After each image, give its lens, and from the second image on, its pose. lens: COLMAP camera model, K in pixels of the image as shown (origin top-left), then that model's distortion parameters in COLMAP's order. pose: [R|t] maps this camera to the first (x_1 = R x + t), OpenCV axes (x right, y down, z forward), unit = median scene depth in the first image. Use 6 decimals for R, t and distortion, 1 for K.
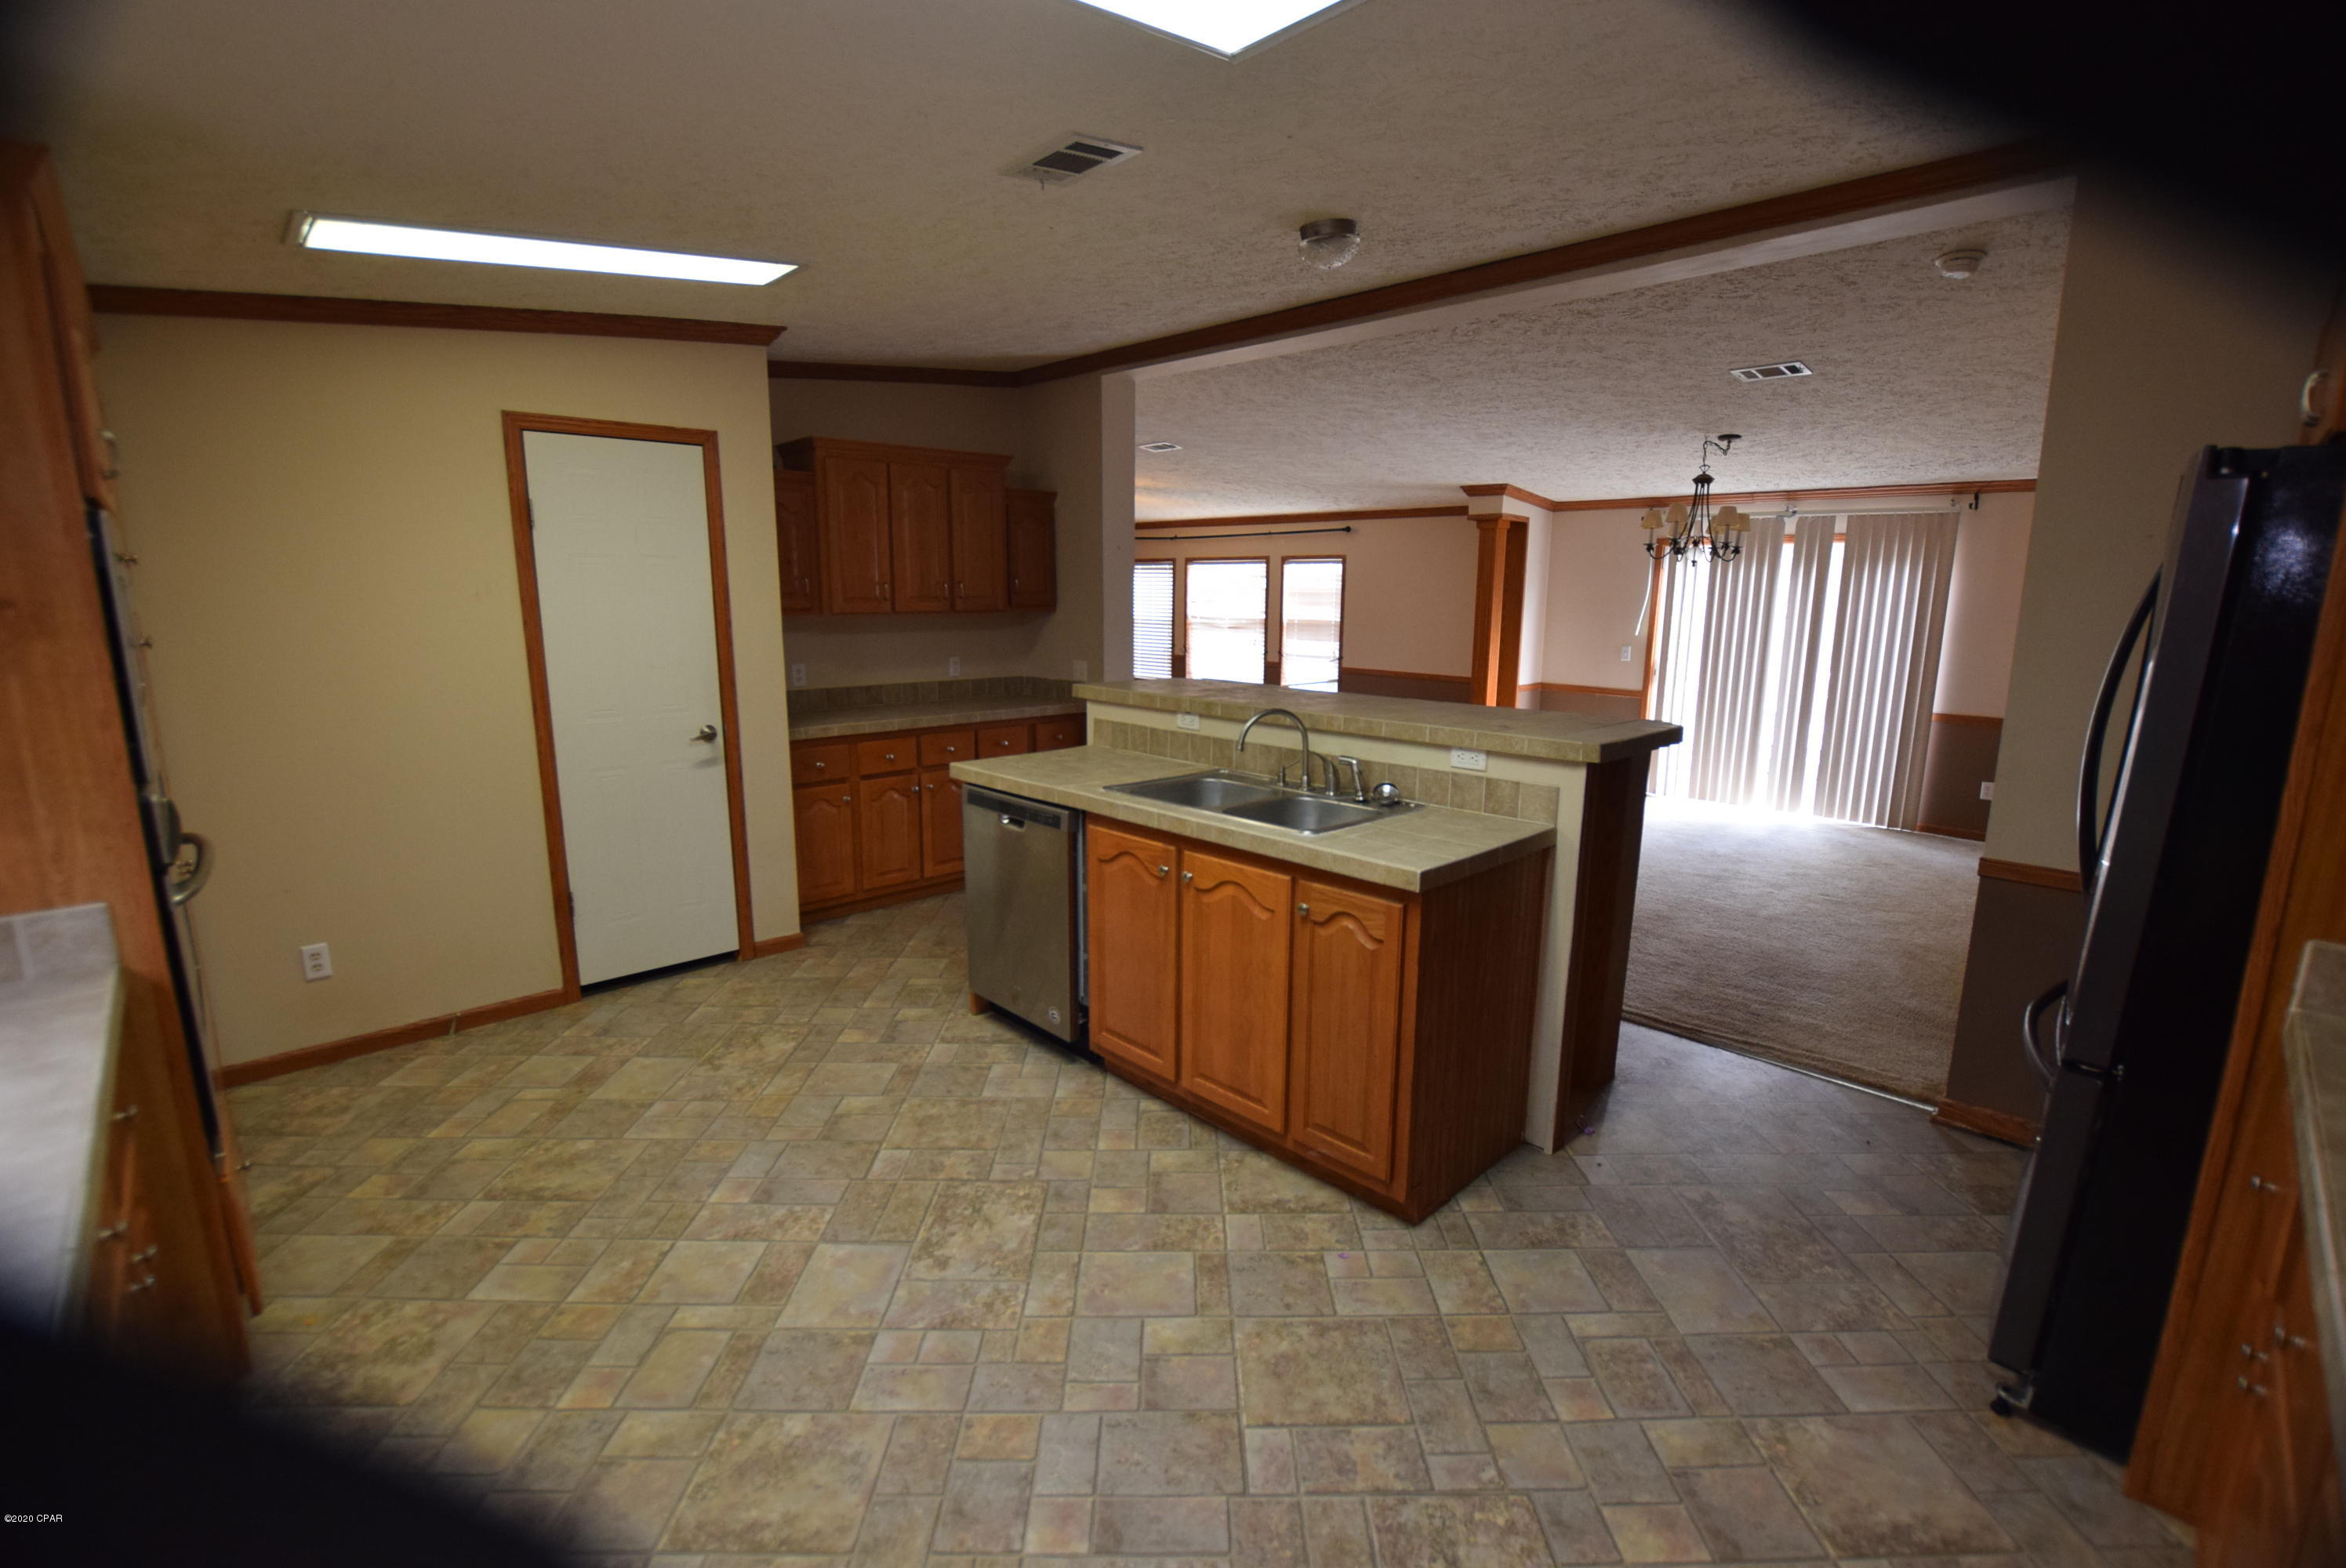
lens RADIAL K [[1030.2, 0, 1187.3], [0, 1030.2, 731.5], [0, 0, 1]] dist [-0.033321, 0.004469]
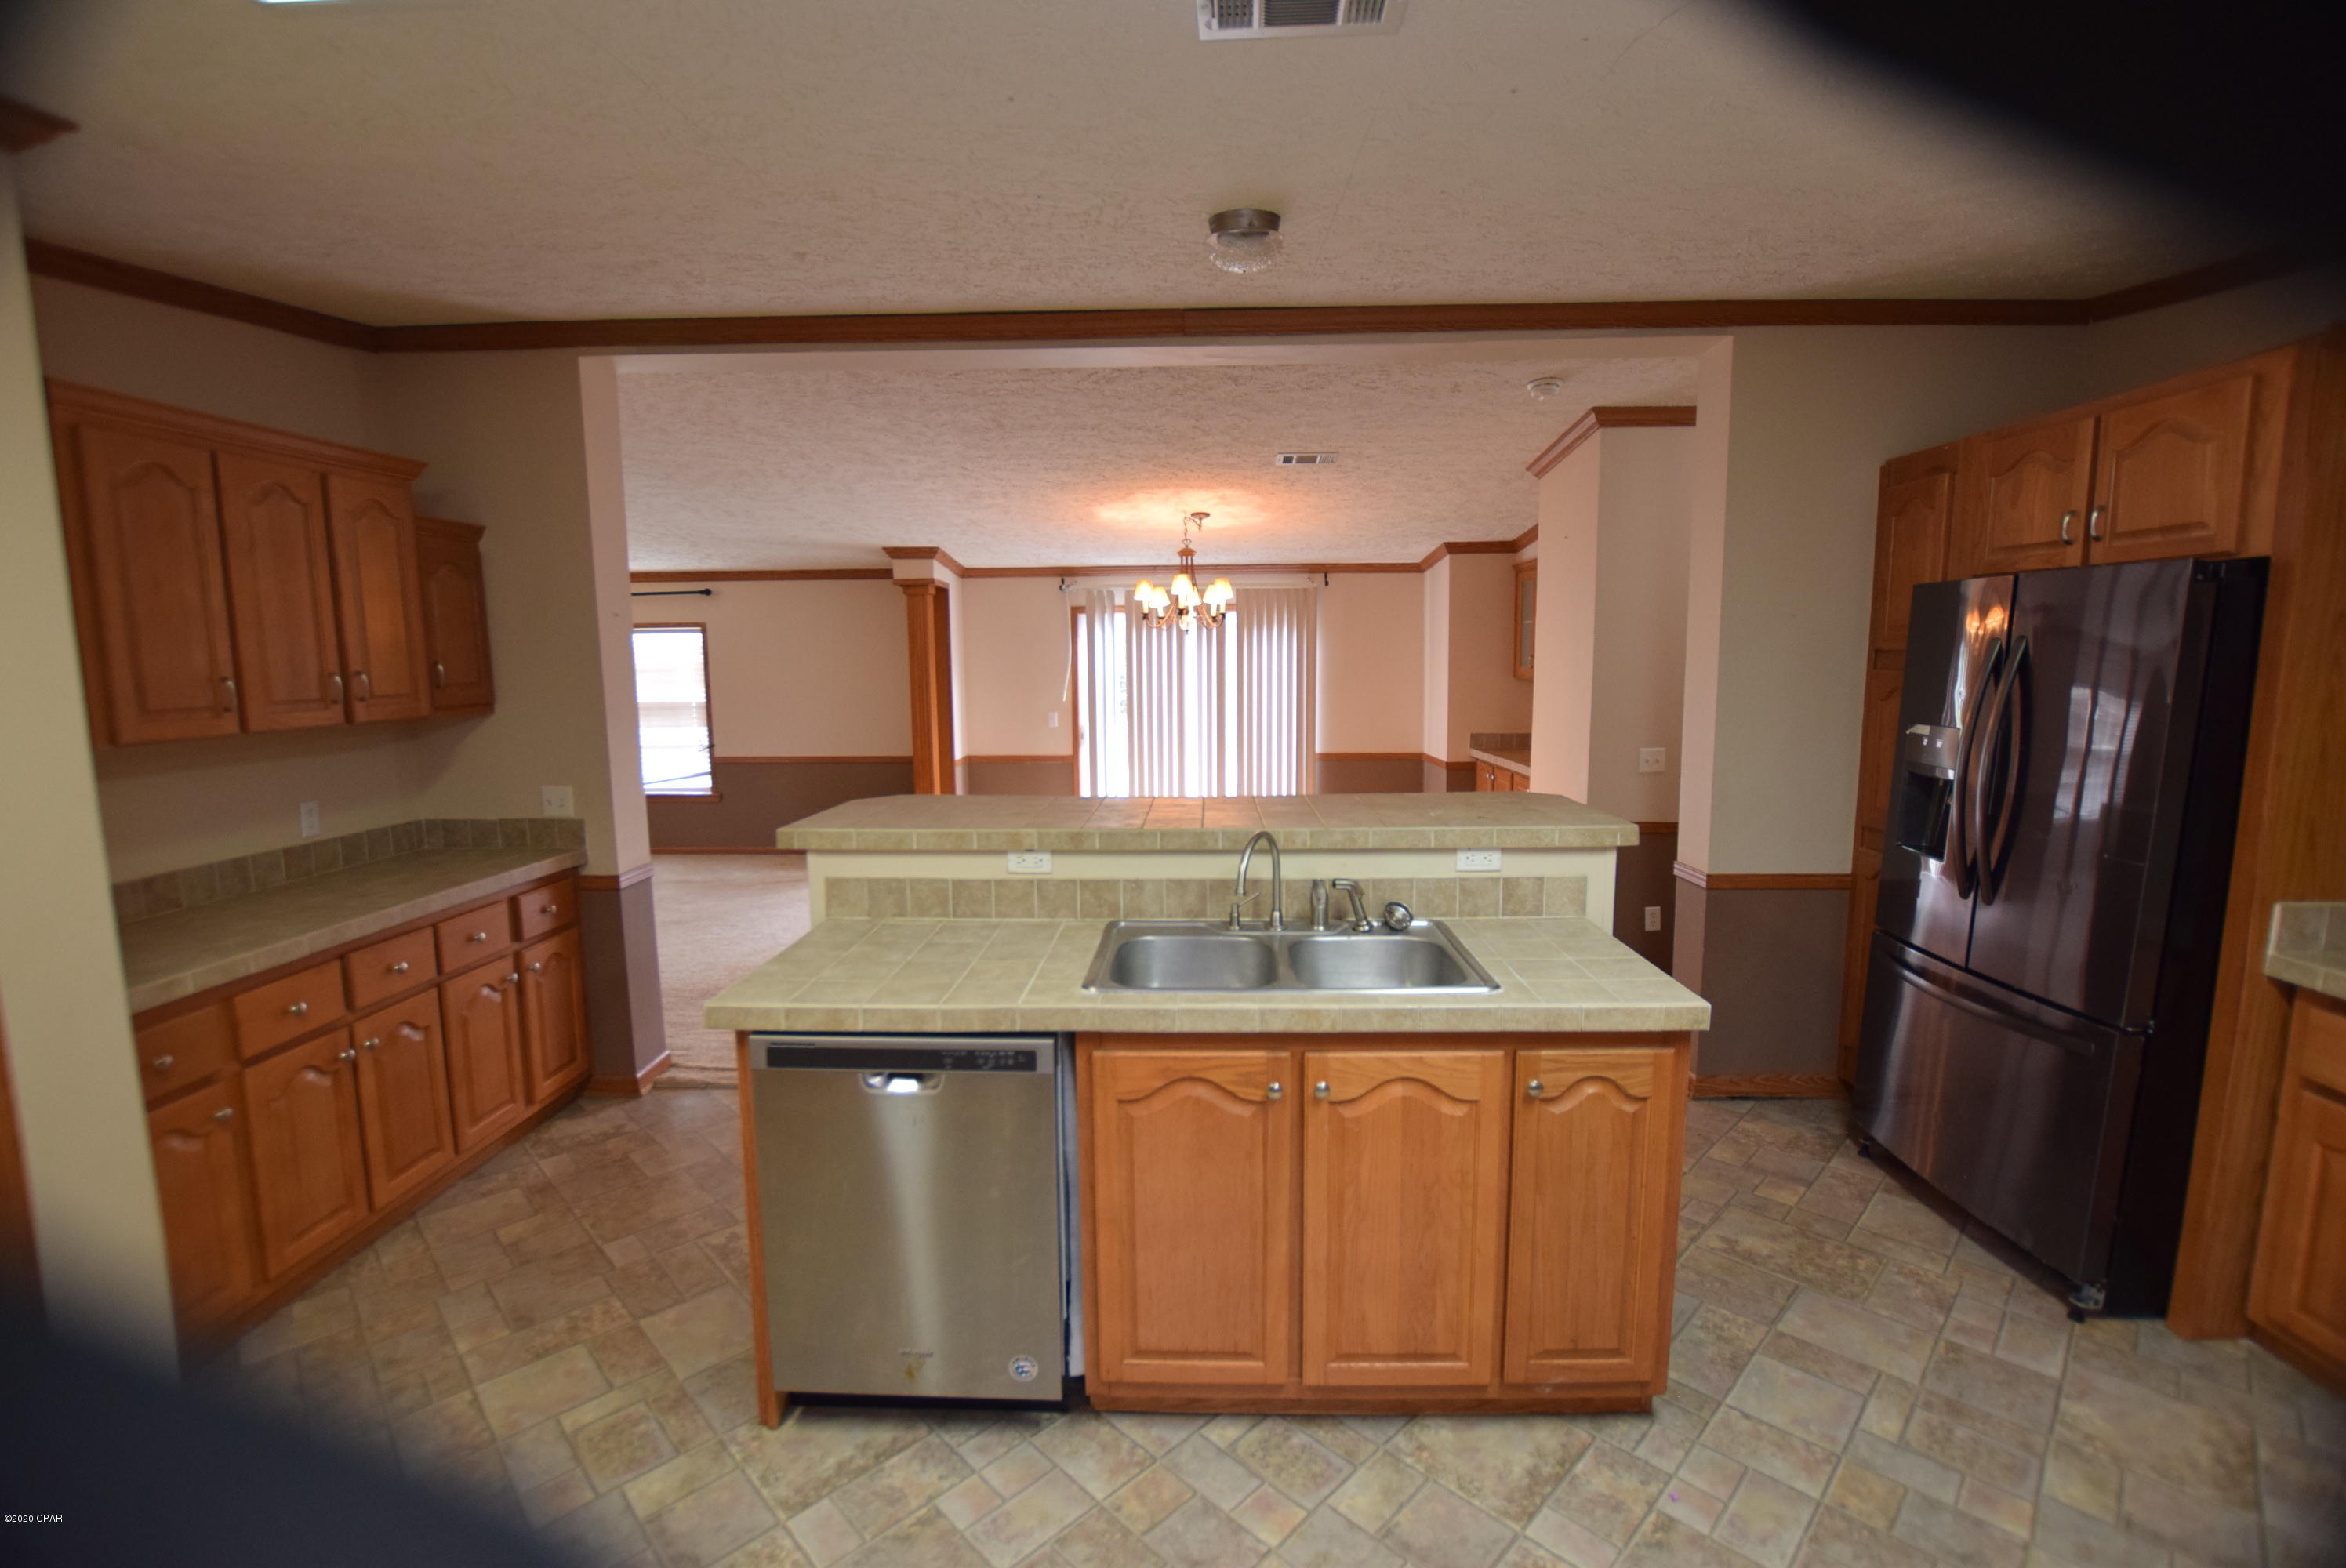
lens RADIAL K [[1030.2, 0, 1280.8], [0, 1030.2, 753.6], [0, 0, 1]] dist [-0.033321, 0.004469]
pose [[0.720594, -0.082104, 0.688479, -0.392971], [0.110601, 0.993861, 0.002762, -0.074198], [-0.684480, 0.074156, 0.725251, 0.404151]]
